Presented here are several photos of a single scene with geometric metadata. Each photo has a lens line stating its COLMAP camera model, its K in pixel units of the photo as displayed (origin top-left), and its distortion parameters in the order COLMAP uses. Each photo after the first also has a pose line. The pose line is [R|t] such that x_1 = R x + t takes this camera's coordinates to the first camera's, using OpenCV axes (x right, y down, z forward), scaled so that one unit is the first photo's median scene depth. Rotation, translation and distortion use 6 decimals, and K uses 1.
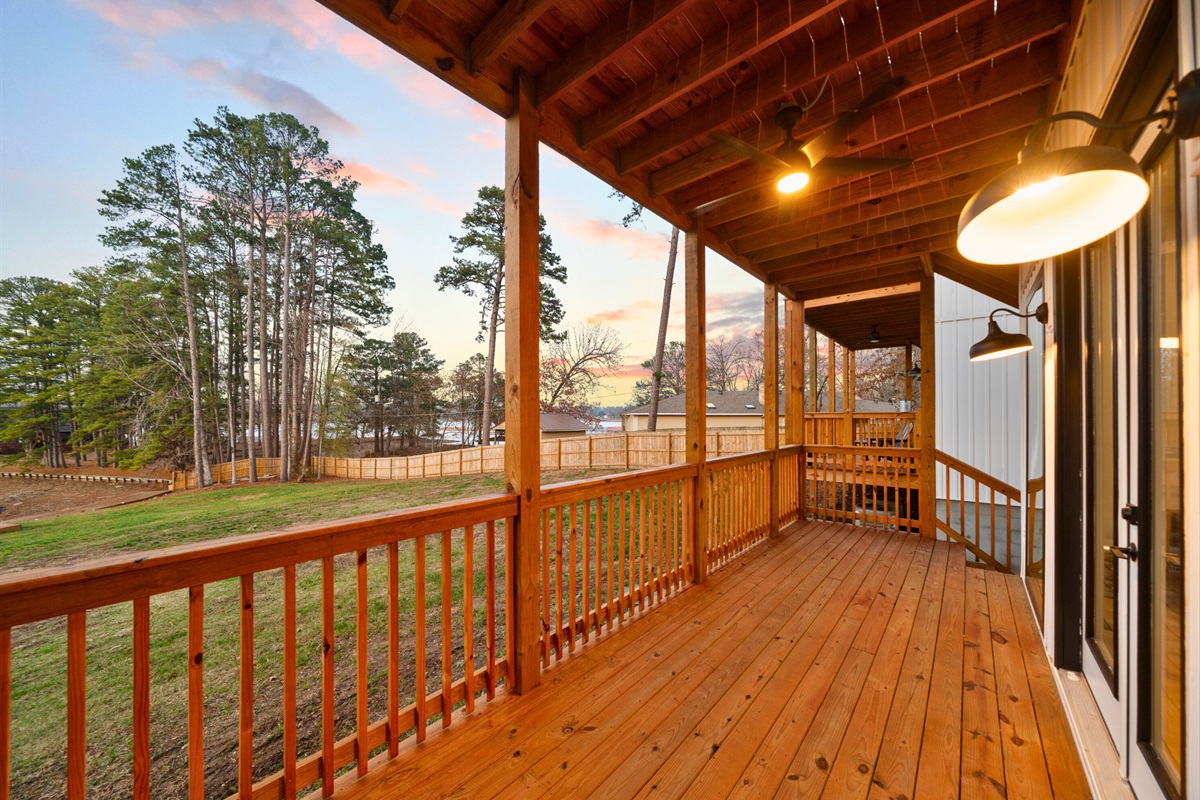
lens RADIAL K [[427.6, 0, 603.9], [0, 427.6, 410.5], [0, 0, 1]] dist [-0.008242, 0.001134]
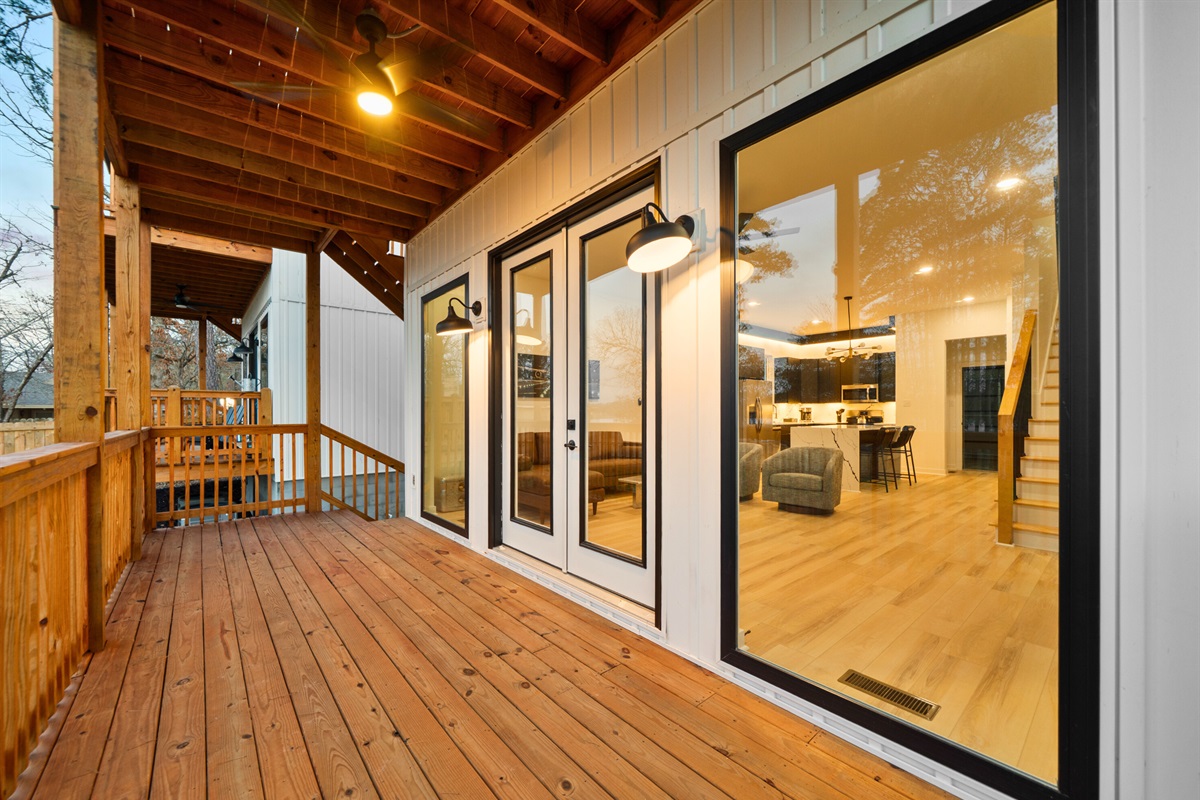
lens RADIAL K [[464.4, 0, 596.0], [0, 464.4, 416.2], [0, 0, 1]] dist [0.000481, 0.000047]
pose [[0.153207, -0.009400, 0.988149, -0.344891], [-0.008736, 0.999903, 0.010866, 0.087486], [-0.988156, -0.010297, 0.153110, 0.280535]]
